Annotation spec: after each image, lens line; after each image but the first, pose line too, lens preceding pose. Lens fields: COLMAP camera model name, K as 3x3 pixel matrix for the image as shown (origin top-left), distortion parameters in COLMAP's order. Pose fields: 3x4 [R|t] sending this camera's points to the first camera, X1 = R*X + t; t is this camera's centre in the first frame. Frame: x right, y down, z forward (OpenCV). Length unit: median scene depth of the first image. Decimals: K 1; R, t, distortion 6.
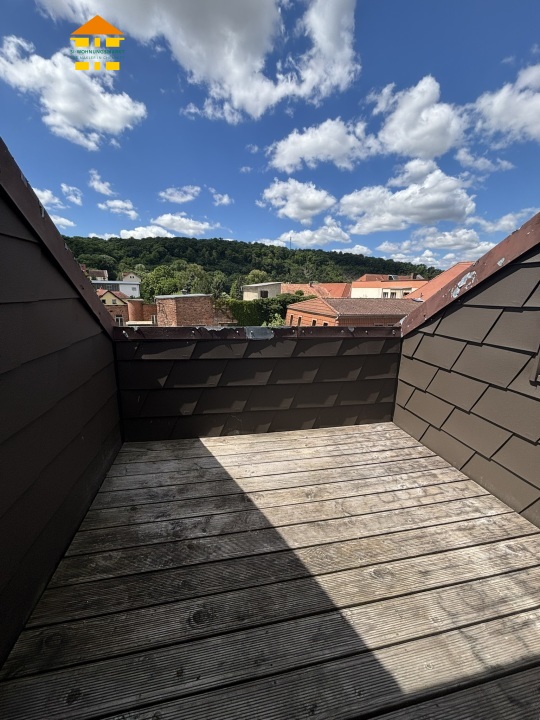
lens RADIAL K [[287.7, 0, 270.0], [0, 287.7, 360.0], [0, 0, 1]] dist [-0.001041, 0.000156]
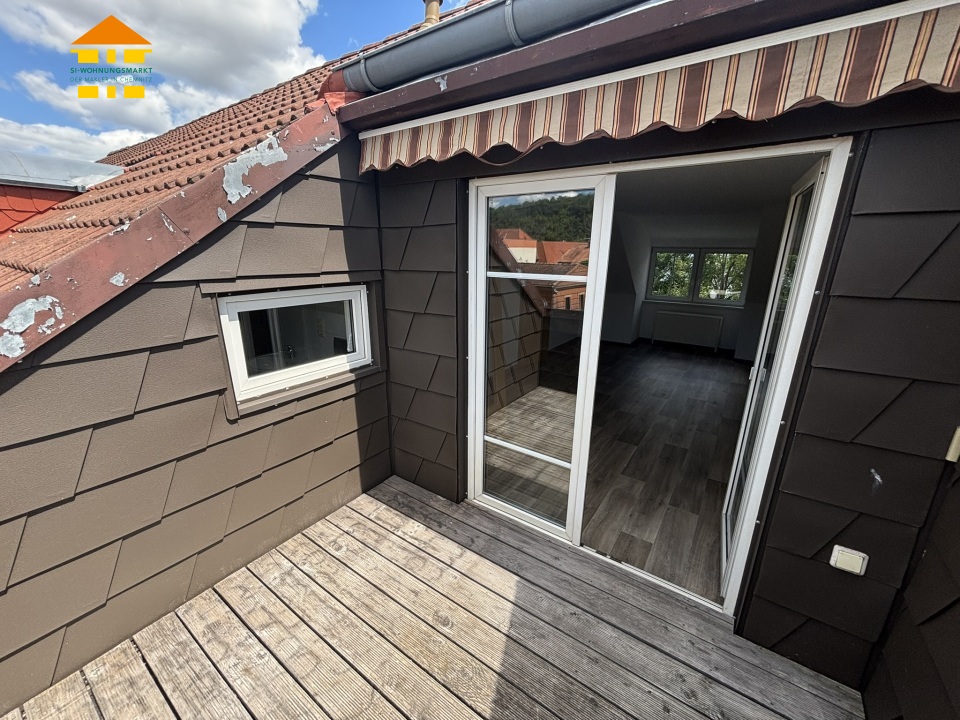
lens RADIAL K [[383.6, 0, 480.0], [0, 383.6, 360.0], [0, 0, 1]] dist [-0.001041, 0.000156]
pose [[-0.691681, -0.223566, 0.686728, -0.317175], [0.144557, 0.888778, 0.434944, -0.469993], [-0.707587, 0.400114, -0.582433, 1.091653]]
